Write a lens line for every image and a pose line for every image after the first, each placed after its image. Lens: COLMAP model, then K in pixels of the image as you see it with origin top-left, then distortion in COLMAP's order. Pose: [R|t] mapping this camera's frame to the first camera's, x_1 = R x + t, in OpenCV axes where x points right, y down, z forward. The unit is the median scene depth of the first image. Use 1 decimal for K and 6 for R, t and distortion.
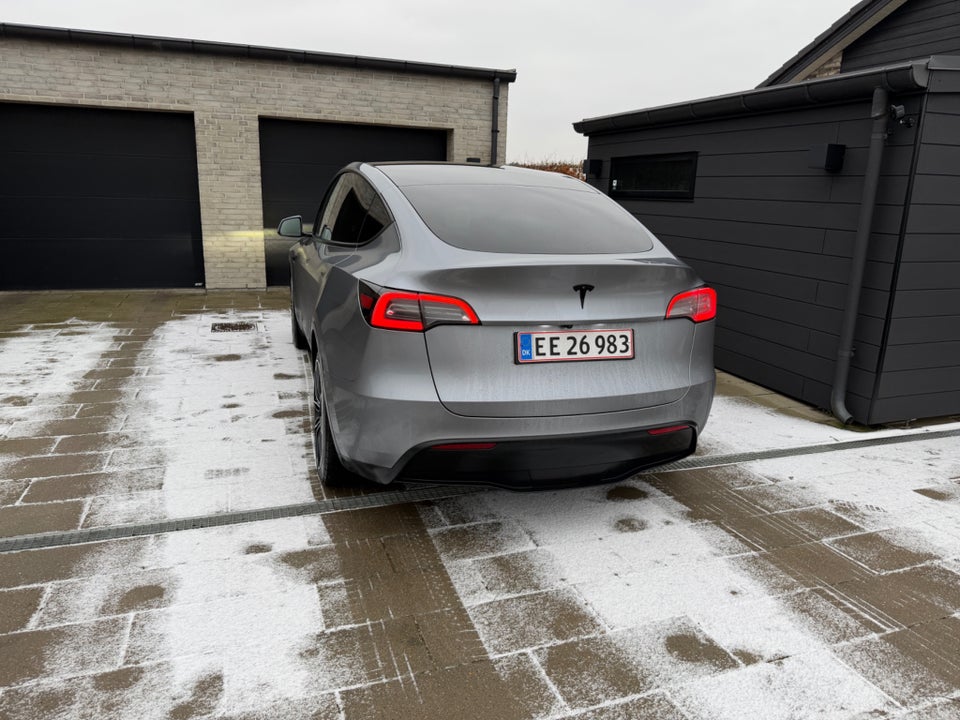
lens RADIAL K [[691.1, 0, 486.7], [0, 691.1, 359.0], [0, 0, 1]] dist [0.022081, -0.039569]
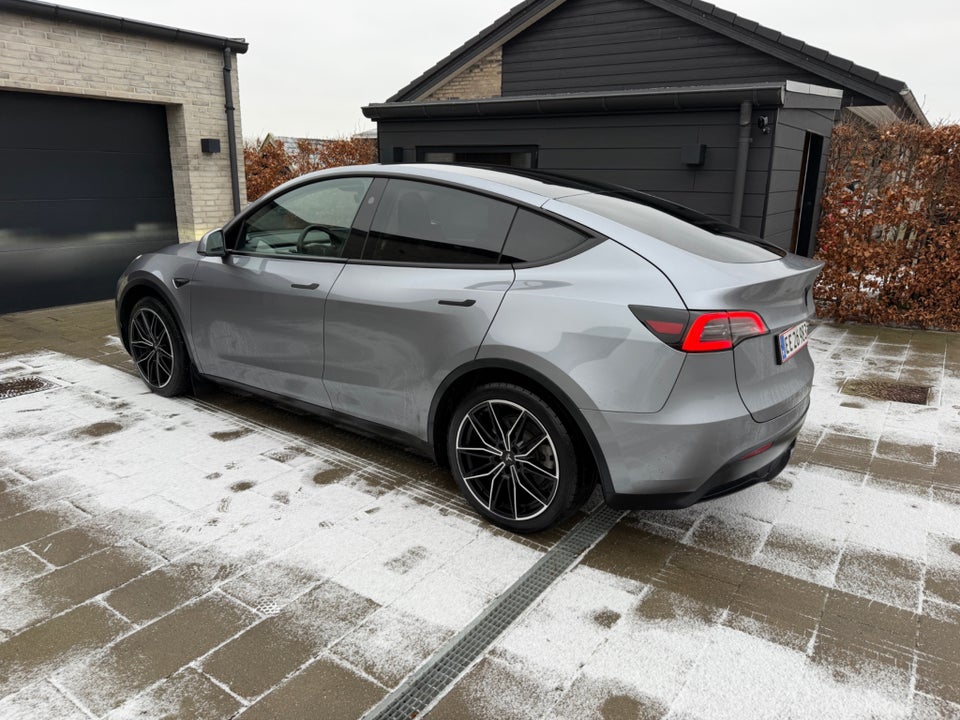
lens RADIAL K [[691.1, 0, 478.9], [0, 691.1, 363.1], [0, 0, 1]] dist [0.022081, -0.039569]
pose [[0.805141, -0.172757, 0.567365, -0.649584], [0.146716, 0.984919, 0.091695, -0.111478], [-0.574650, 0.009414, 0.818345, 0.255858]]
